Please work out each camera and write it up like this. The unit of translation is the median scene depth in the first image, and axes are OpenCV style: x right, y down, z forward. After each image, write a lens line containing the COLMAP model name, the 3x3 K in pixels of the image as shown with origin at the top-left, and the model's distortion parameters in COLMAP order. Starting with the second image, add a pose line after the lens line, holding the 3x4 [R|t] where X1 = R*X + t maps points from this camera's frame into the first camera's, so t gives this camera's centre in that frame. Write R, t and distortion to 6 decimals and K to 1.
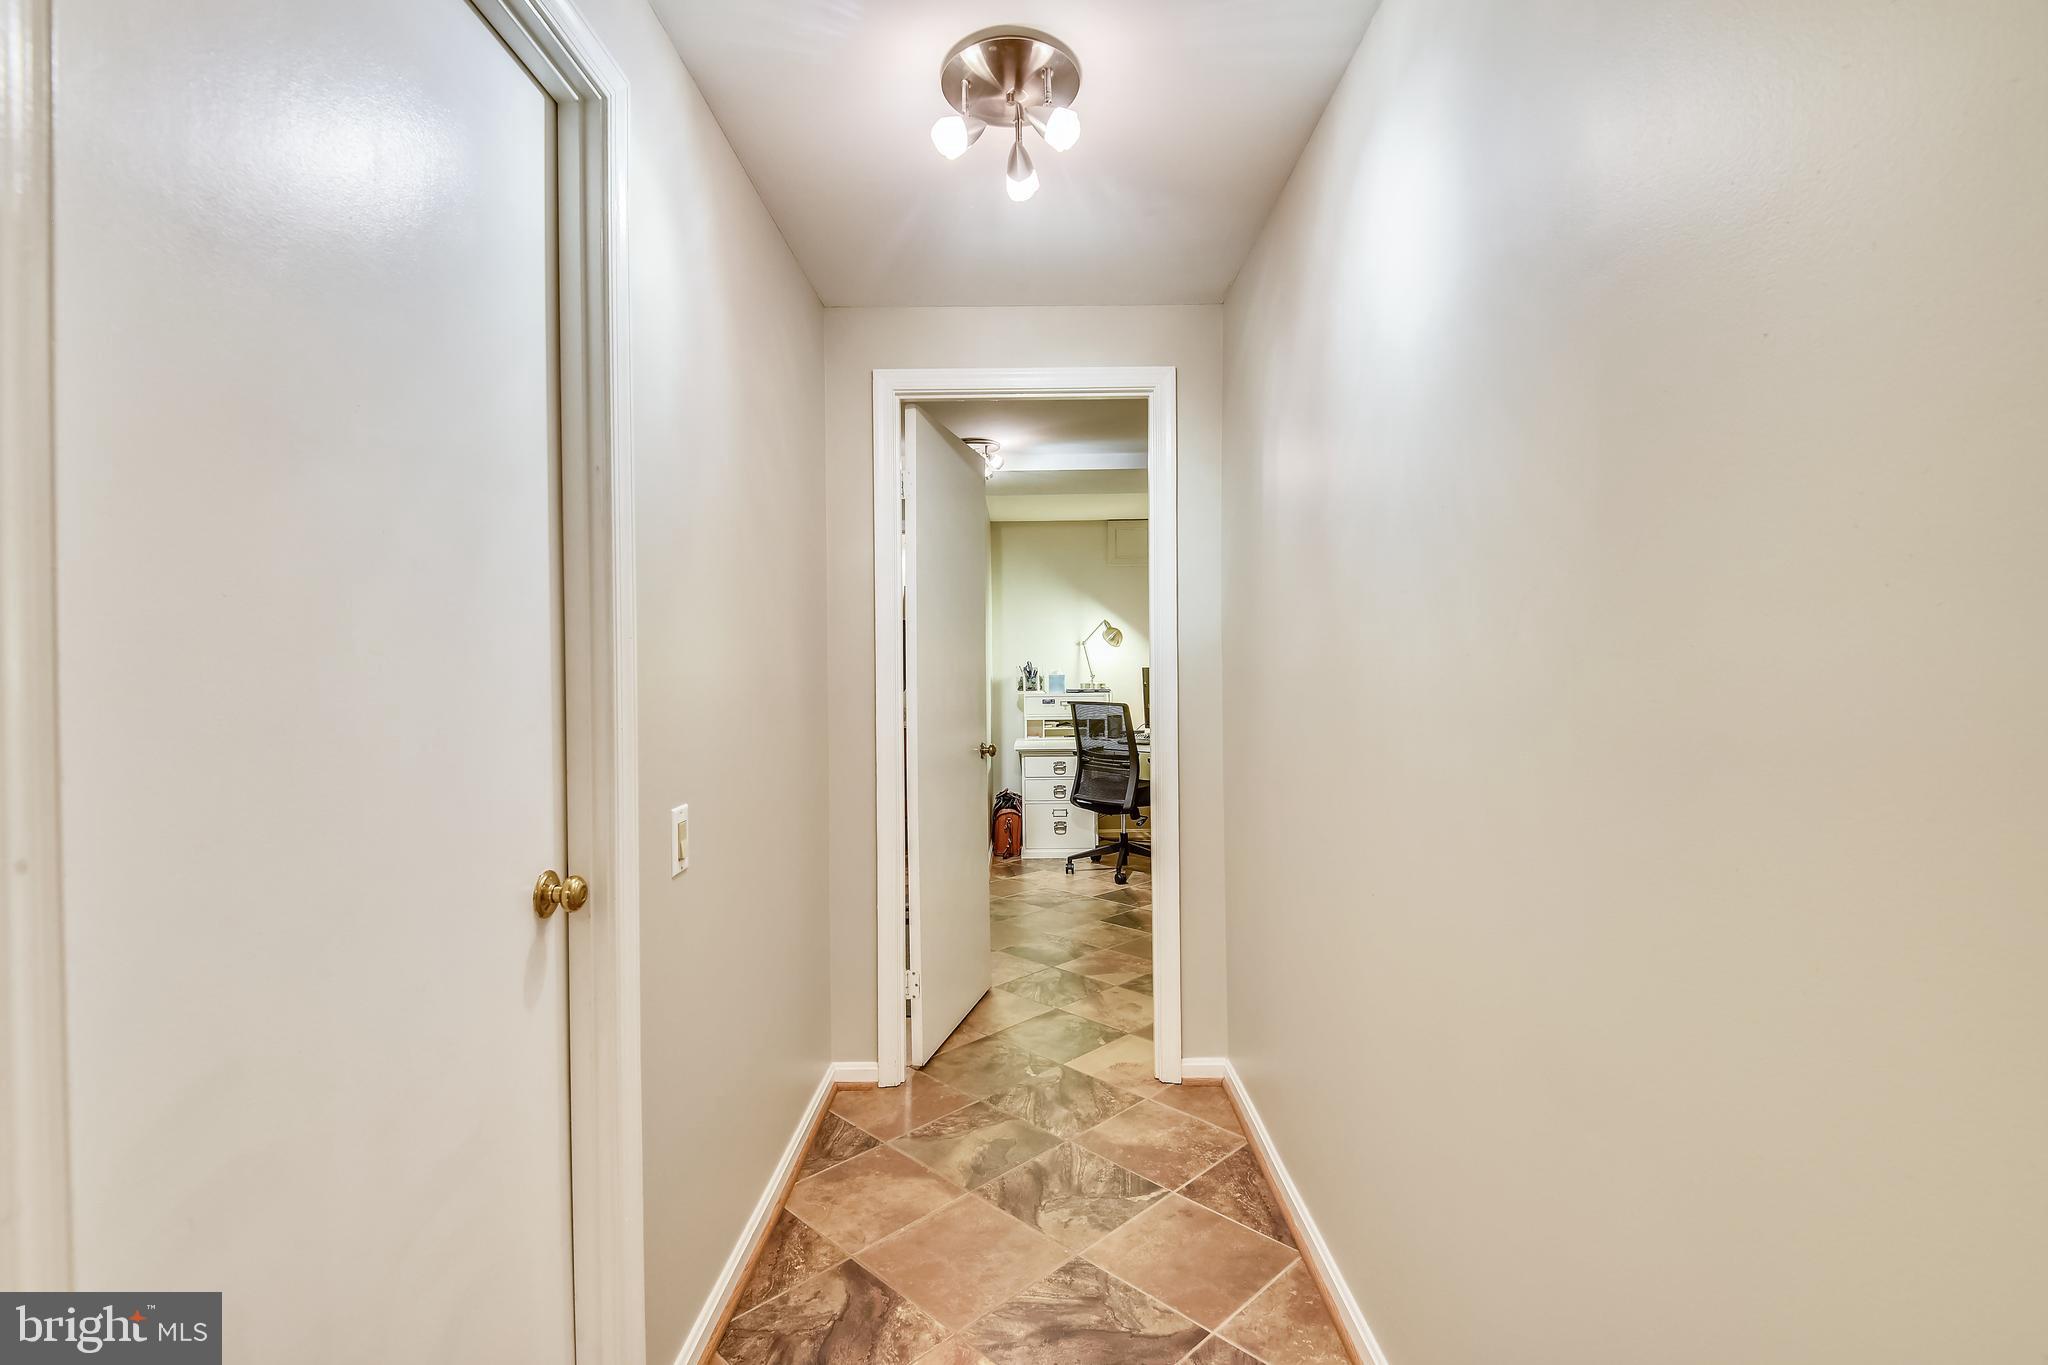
lens RADIAL K [[957.5, 0, 1024.0], [0, 957.5, 682.5], [0, 0, 1]] dist [-0.001183, -0.000448]
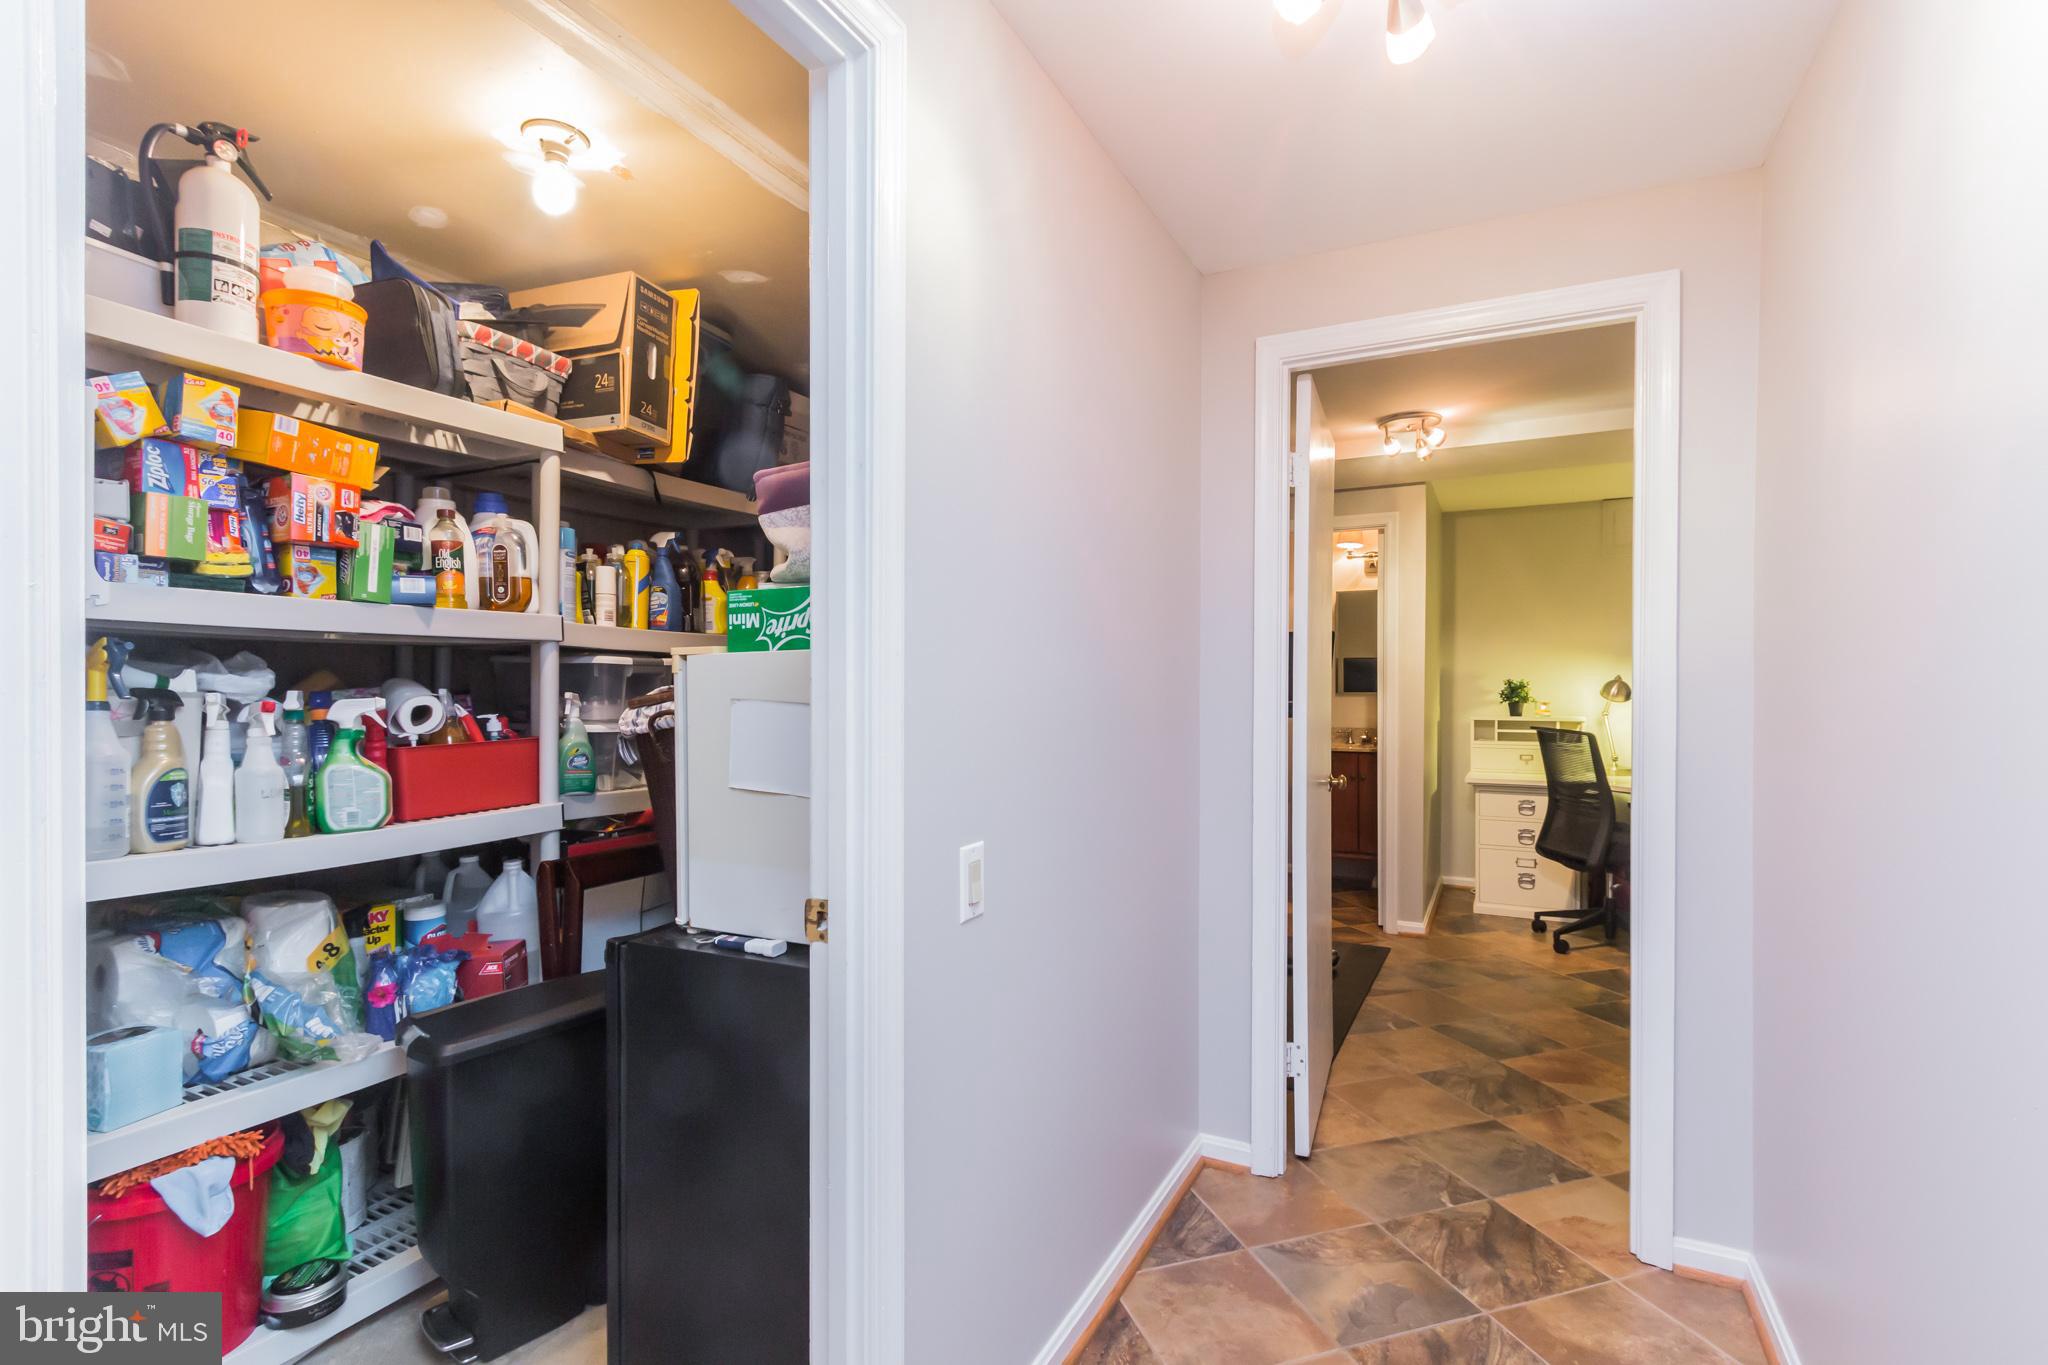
lens RADIAL K [[970.2, 0, 1024.1], [0, 970.2, 696.9], [0, 0, 1]] dist [0.025109, -0.015093]
pose [[0.893716, 0.019309, -0.448217, 0.052659], [-0.017696, 0.999813, 0.007786, -0.009837], [0.448283, 0.000973, 0.893891, 0.127876]]
